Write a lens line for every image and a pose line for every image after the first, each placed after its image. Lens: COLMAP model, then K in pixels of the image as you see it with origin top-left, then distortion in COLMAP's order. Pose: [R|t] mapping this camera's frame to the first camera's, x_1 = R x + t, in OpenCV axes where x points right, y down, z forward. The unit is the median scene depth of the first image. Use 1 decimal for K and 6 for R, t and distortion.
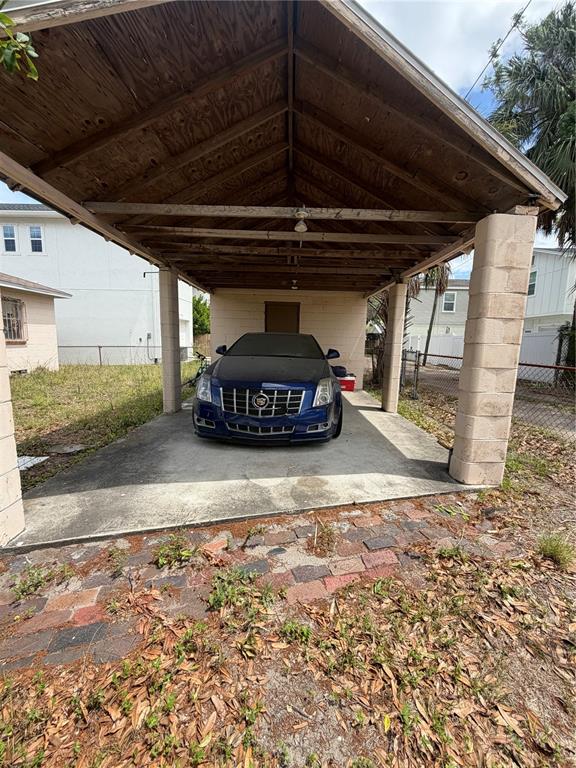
lens RADIAL K [[309.4, 0, 287.8], [0, 309.4, 382.2], [0, 0, 1]] dist [0.000660, -0.000003]
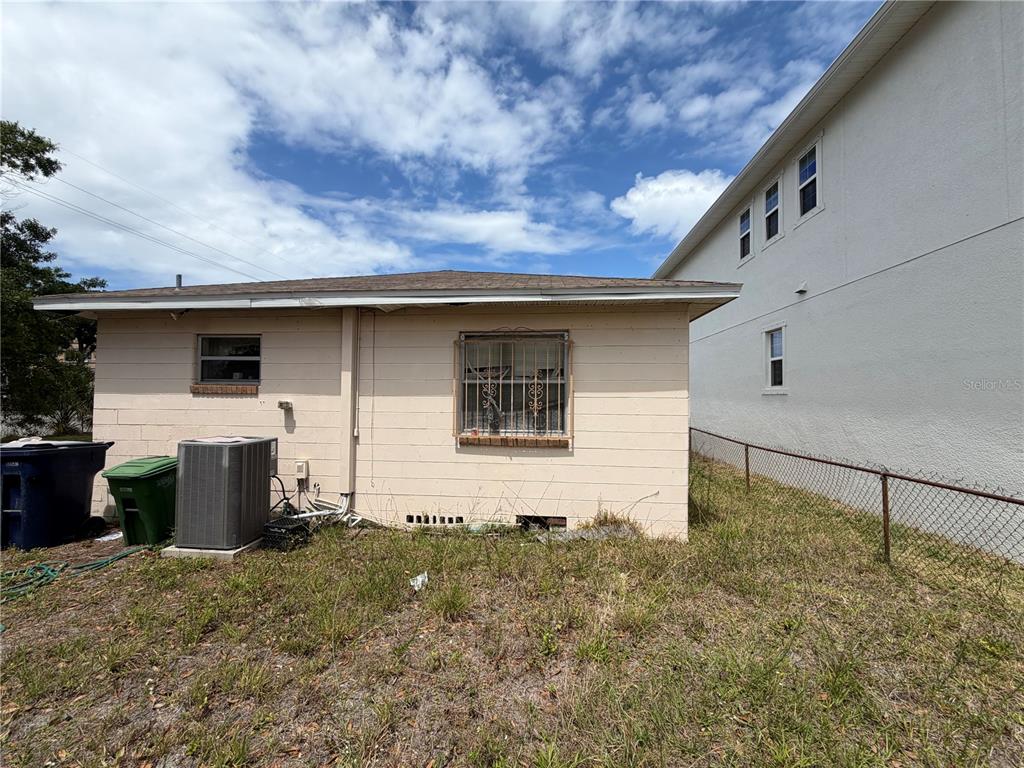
lens RADIAL K [[412.5, 0, 505.0], [0, 412.5, 383.9], [0, 0, 1]] dist [0.000660, -0.000003]
pose [[-0.097696, -0.068198, -0.992877, -0.333632], [-0.142388, 0.988344, -0.053876, -0.151078], [0.984978, 0.136110, -0.106268, 0.911851]]
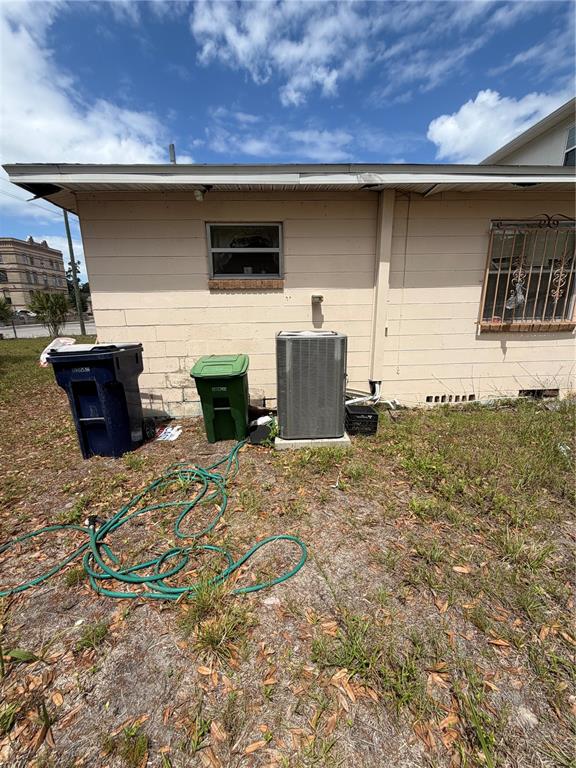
lens RADIAL K [[309.4, 0, 288.1], [0, 309.4, 383.8], [0, 0, 1]] dist [0.000660, -0.000003]
pose [[0.051835, 0.206224, -0.977131, -0.418699], [-0.112634, 0.973410, 0.199464, -0.088464], [0.992284, 0.099719, 0.073685, 0.560921]]
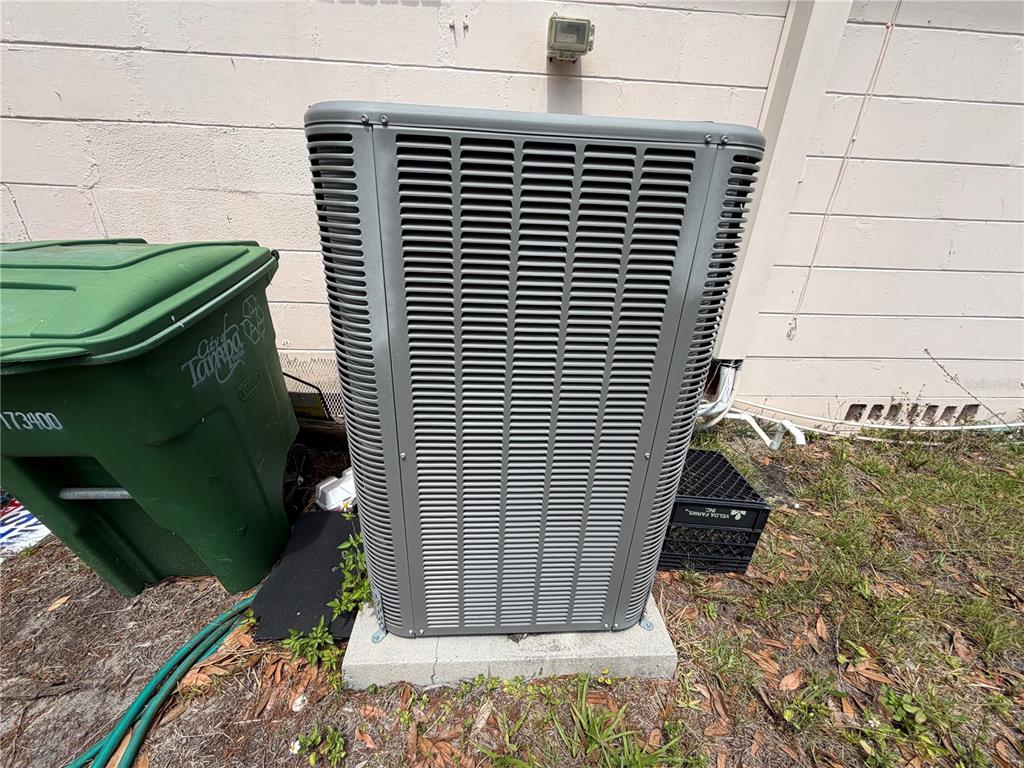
lens RADIAL K [[412.5, 0, 511.4], [0, 412.5, 381.3], [0, 0, 1]] dist [0.000660, -0.000003]
pose [[0.054146, 0.368311, -0.928124, -0.635824], [-0.165893, 0.919889, 0.355365, -0.063685], [0.984656, 0.134728, 0.110909, 0.594411]]
